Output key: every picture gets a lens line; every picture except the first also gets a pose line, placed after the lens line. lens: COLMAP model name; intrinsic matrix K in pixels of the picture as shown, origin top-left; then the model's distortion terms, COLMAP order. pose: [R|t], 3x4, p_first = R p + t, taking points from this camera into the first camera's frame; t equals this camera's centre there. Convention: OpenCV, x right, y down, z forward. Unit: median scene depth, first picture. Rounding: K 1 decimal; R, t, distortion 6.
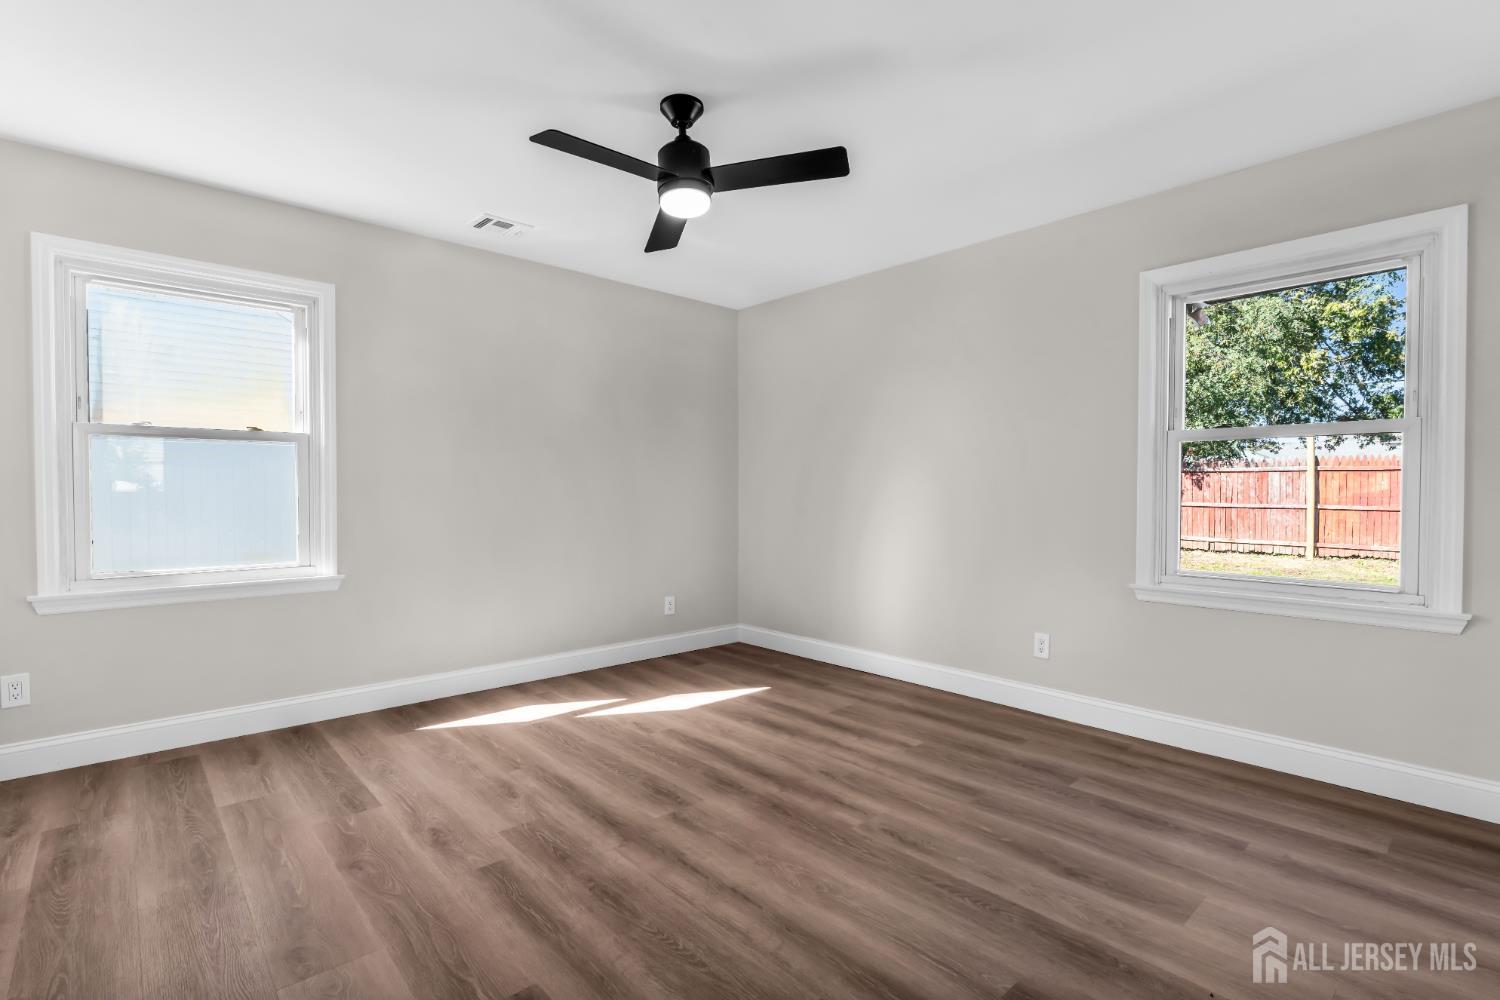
lens RADIAL K [[703.2, 0, 748.5], [0, 703.2, 497.3], [0, 0, 1]] dist [0.000754, 0.000112]
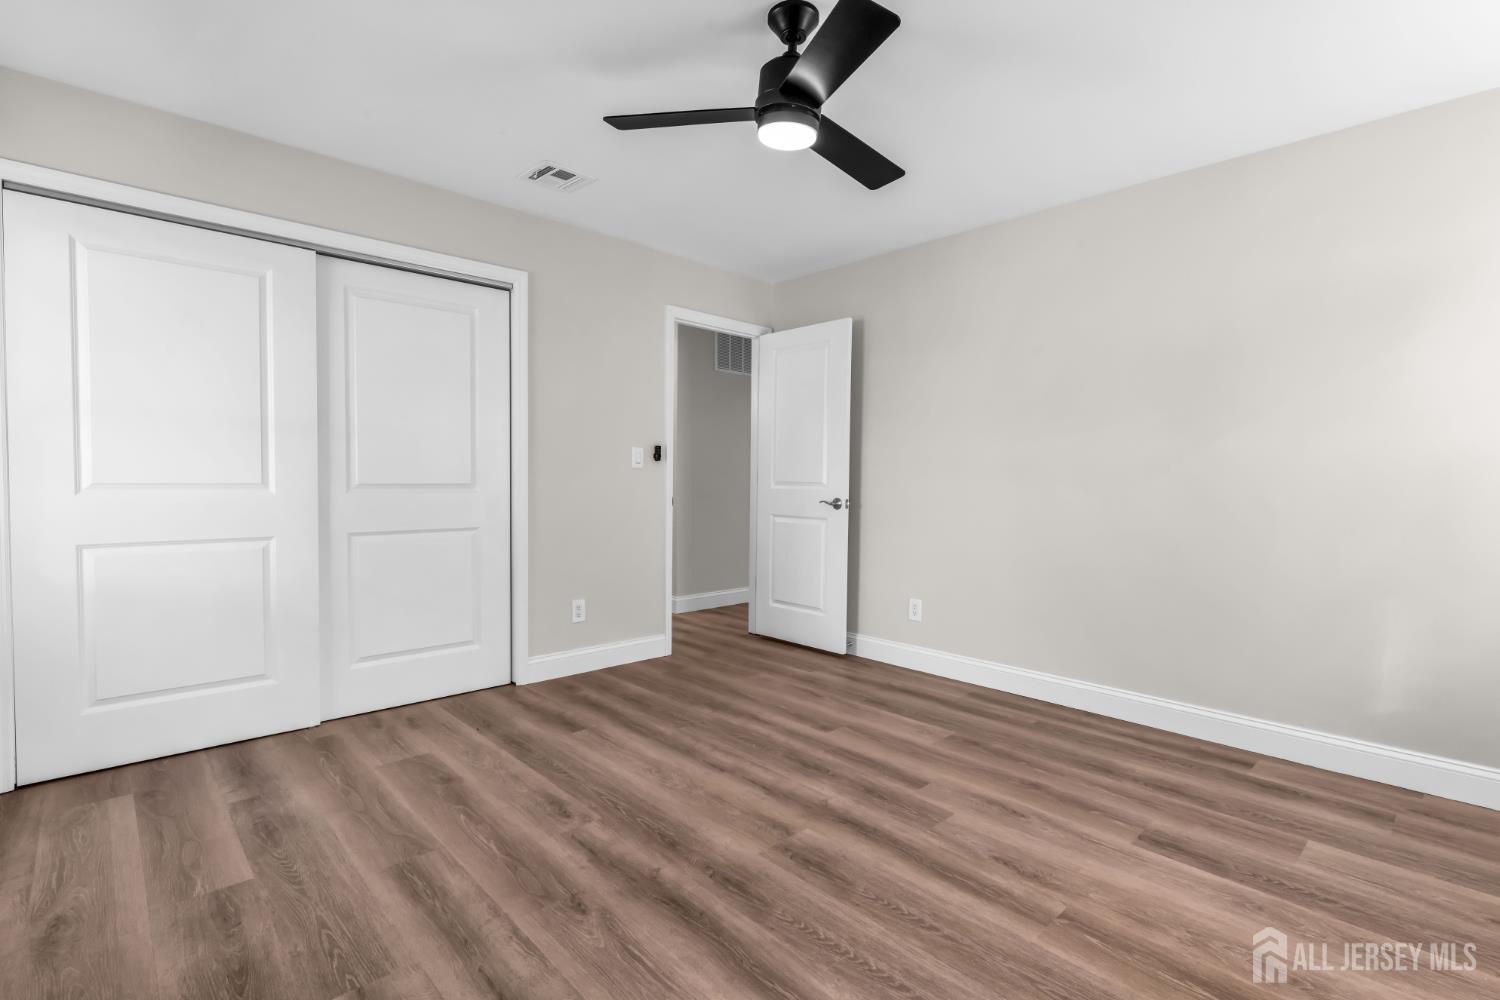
lens RADIAL K [[703.2, 0, 748.8], [0, 703.2, 499.6], [0, 0, 1]] dist [0.000754, 0.000112]
pose [[-0.999775, -0.013767, -0.016138, -0.035683], [-0.014401, 0.999100, 0.039906, -0.010487], [0.015575, 0.040130, -0.999073, 1.958800]]
